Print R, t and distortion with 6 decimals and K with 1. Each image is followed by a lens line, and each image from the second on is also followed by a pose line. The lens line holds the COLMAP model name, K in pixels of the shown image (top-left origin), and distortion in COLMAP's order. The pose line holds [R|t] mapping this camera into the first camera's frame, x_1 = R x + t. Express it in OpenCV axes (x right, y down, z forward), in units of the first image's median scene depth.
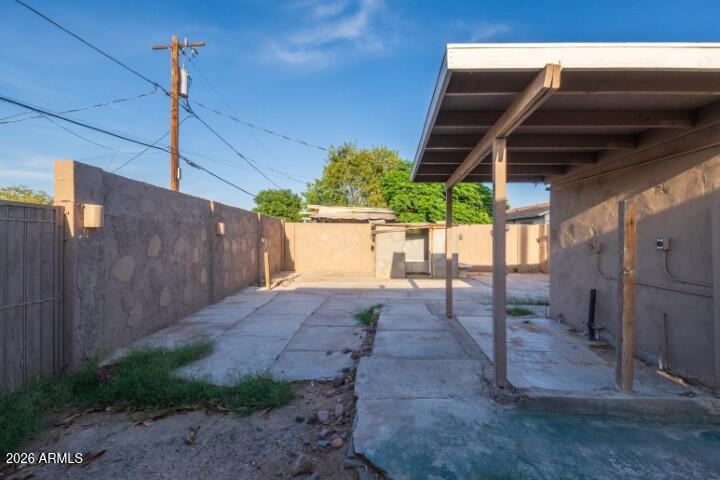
lens RADIAL K [[321.7, 0, 359.3], [0, 321.7, 238.3], [0, 0, 1]] dist [0.012335, -0.007597]
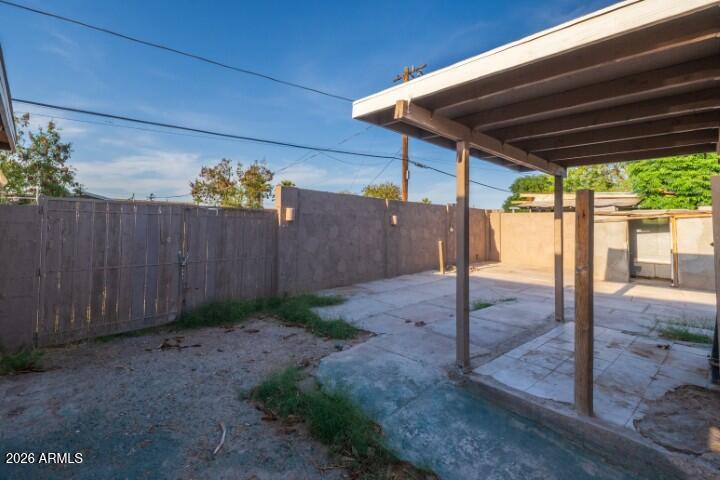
lens RADIAL K [[324.2, 0, 360.7], [0, 324.2, 213.9], [0, 0, 1]] dist [0.002566, -0.000059]
pose [[0.714587, -0.017560, -0.699326, 0.517505], [-0.012898, 0.999184, -0.038270, -0.004422], [0.699427, 0.036367, 0.713778, -0.019853]]
